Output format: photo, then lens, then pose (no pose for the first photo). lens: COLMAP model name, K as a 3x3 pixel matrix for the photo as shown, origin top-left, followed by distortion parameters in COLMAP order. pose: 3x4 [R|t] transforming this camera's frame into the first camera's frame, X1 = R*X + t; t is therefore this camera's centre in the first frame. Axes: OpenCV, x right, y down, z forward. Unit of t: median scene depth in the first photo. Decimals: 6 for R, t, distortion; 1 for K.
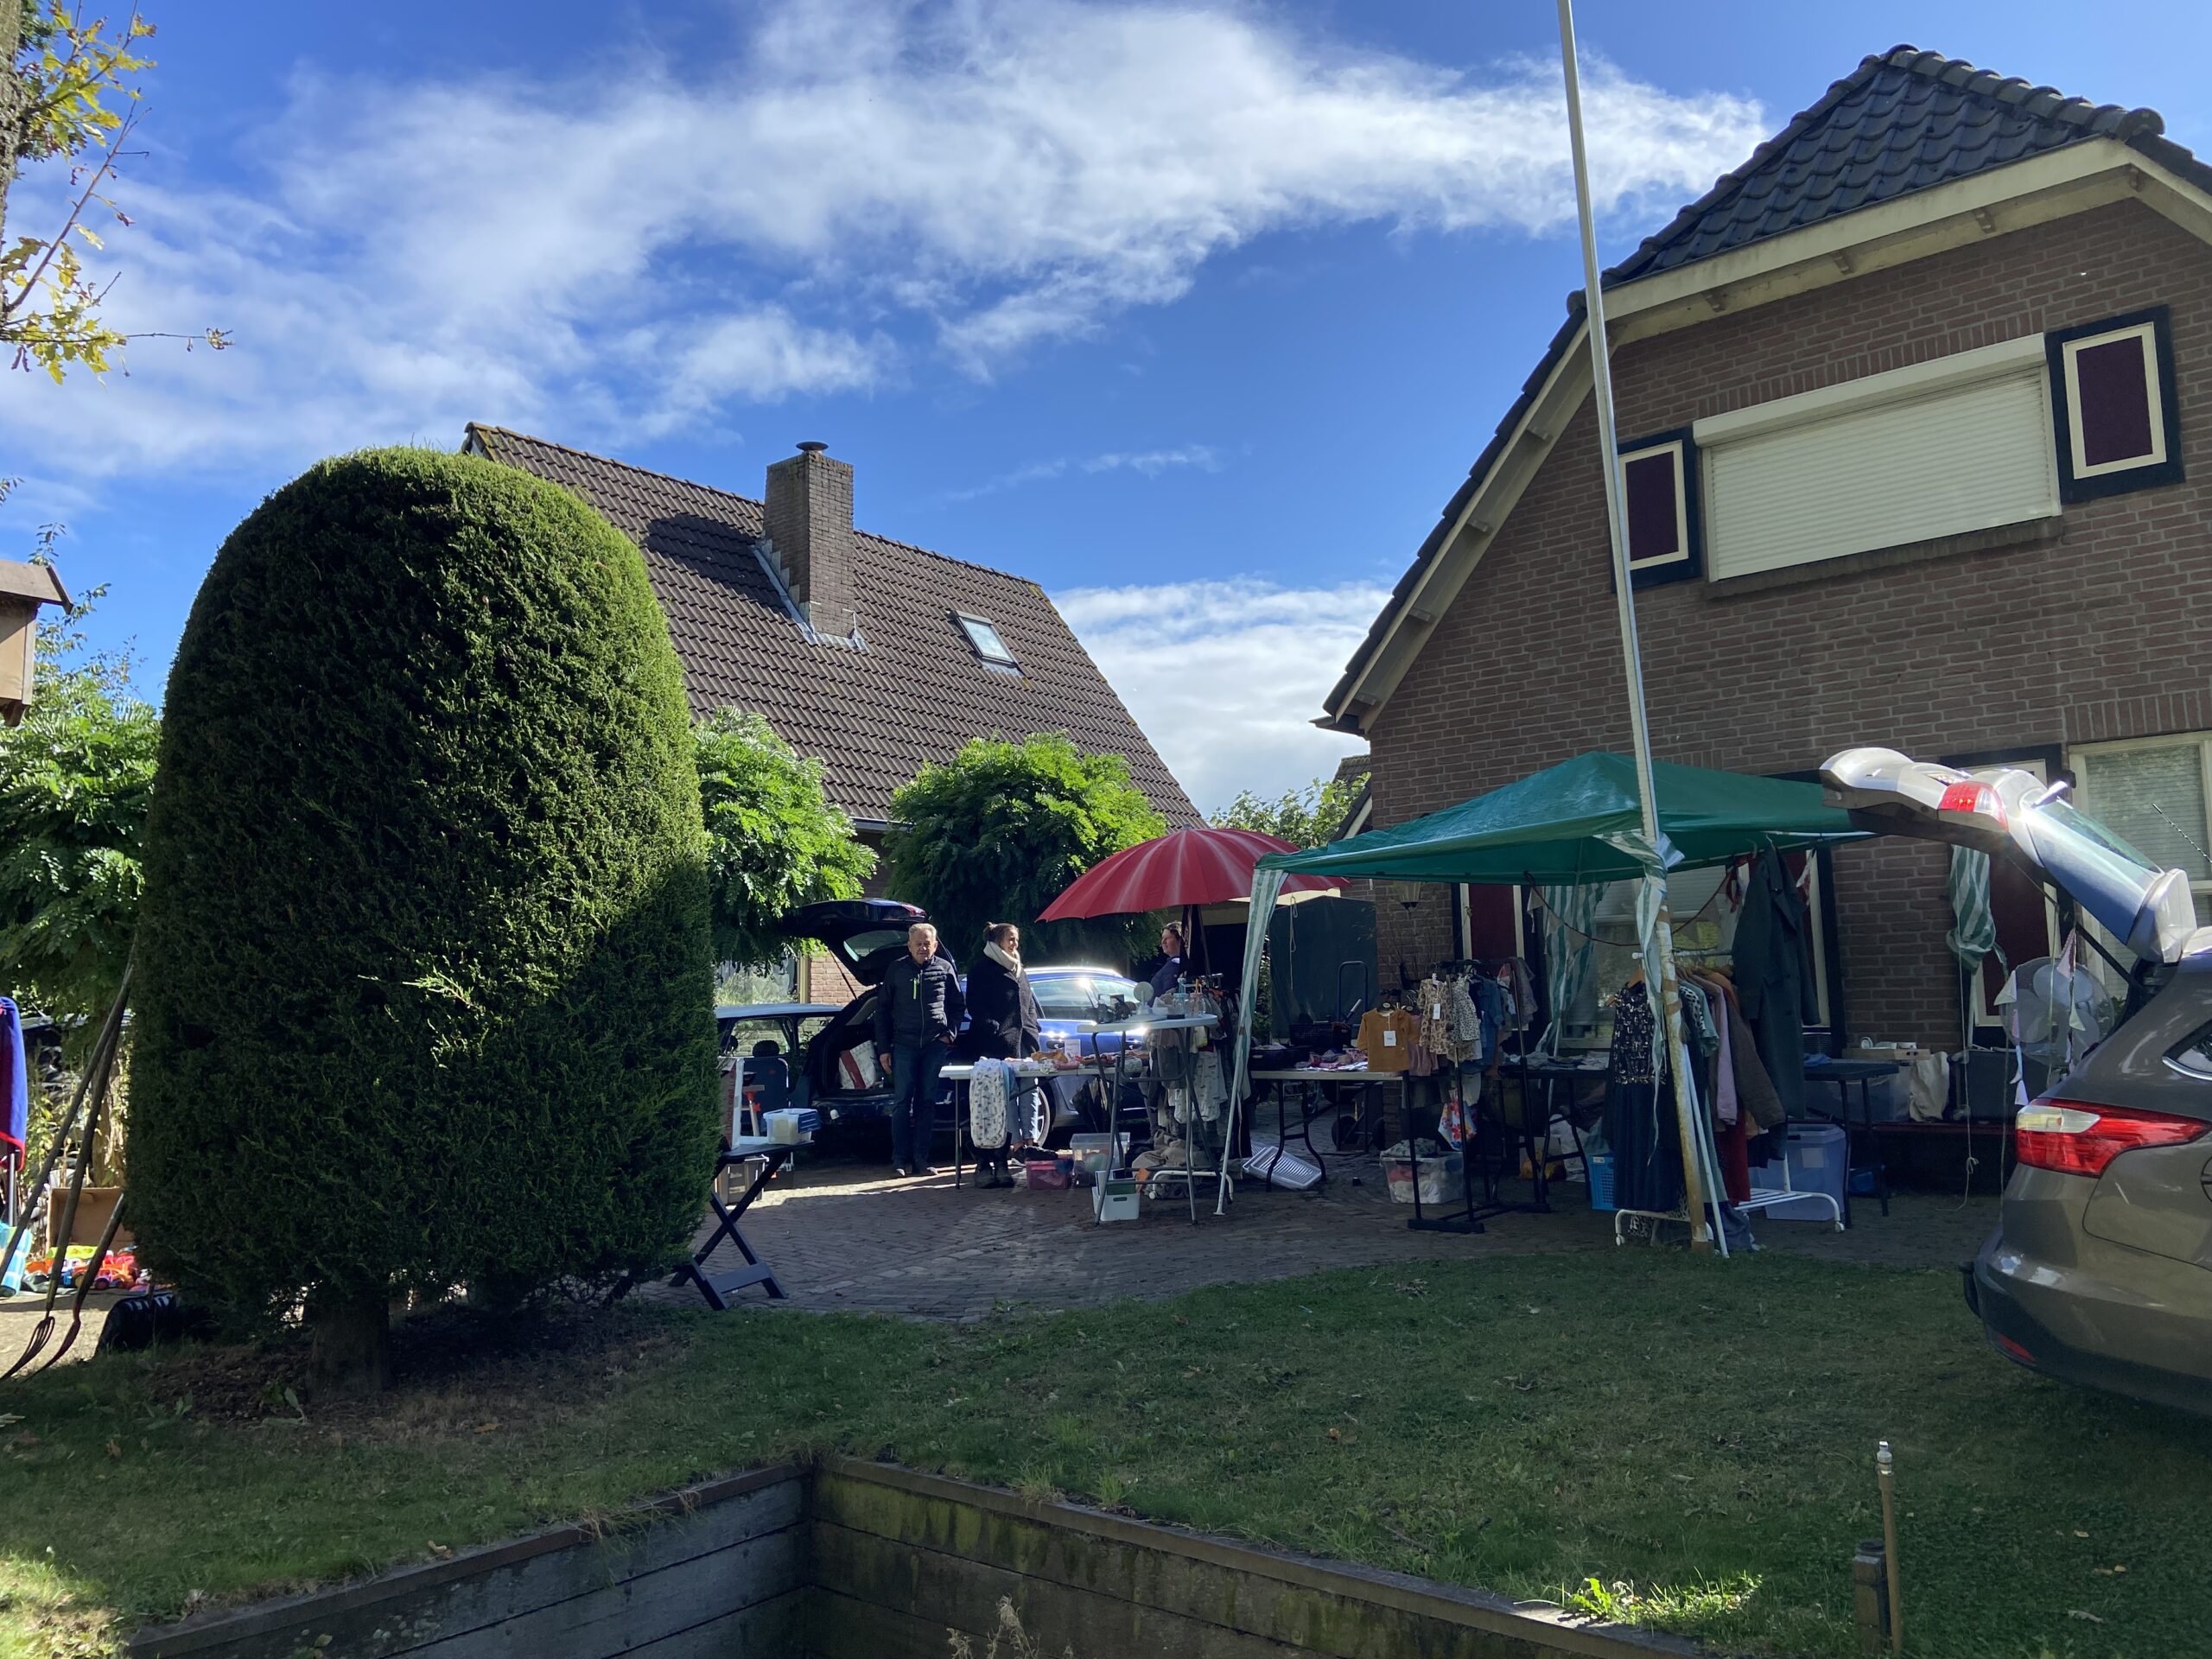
lens RADIAL K [[1686.2, 0, 1106.0], [0, 1686.2, 829.5], [0, 0, 1]] dist [0.070316, -0.001664]
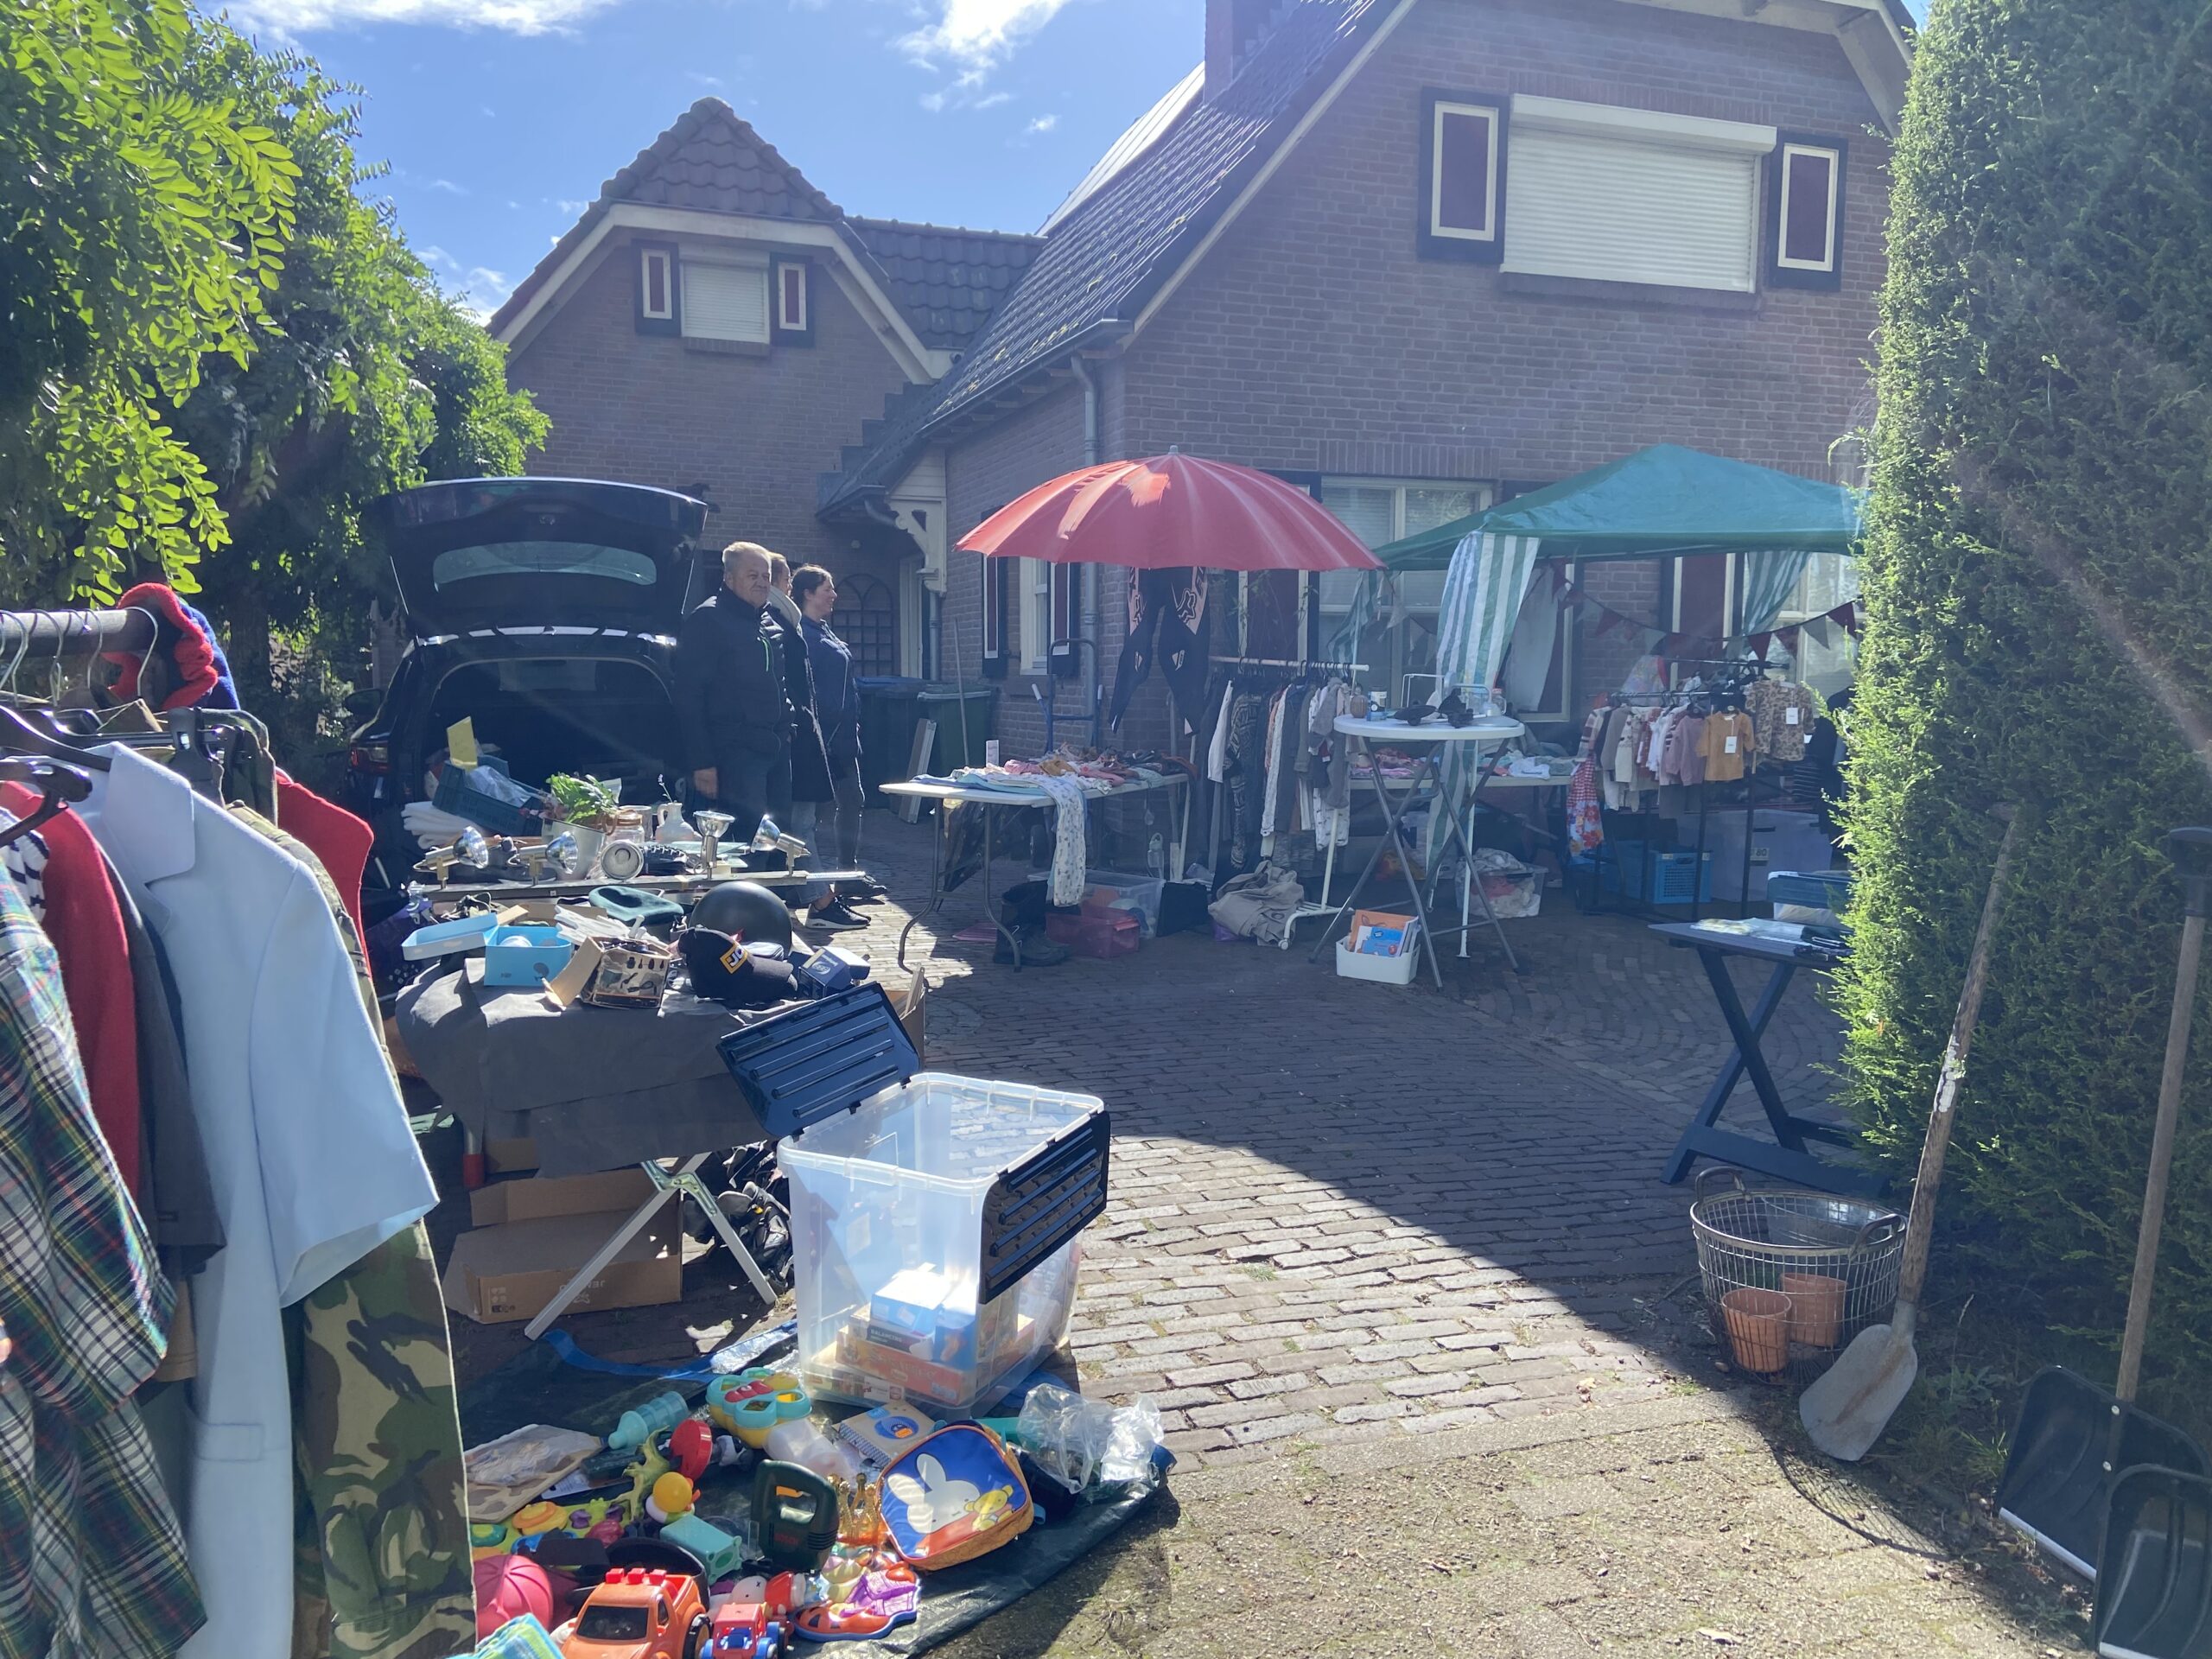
lens RADIAL K [[1686.2, 0, 1106.0], [0, 1686.2, 829.5], [0, 0, 1]] dist [0.070316, -0.001664]
pose [[0.492094, -0.060103, 0.868465, -0.713781], [-0.116042, 0.984182, 0.133863, 0.075358], [-0.862774, -0.166651, 0.477335, 0.751313]]
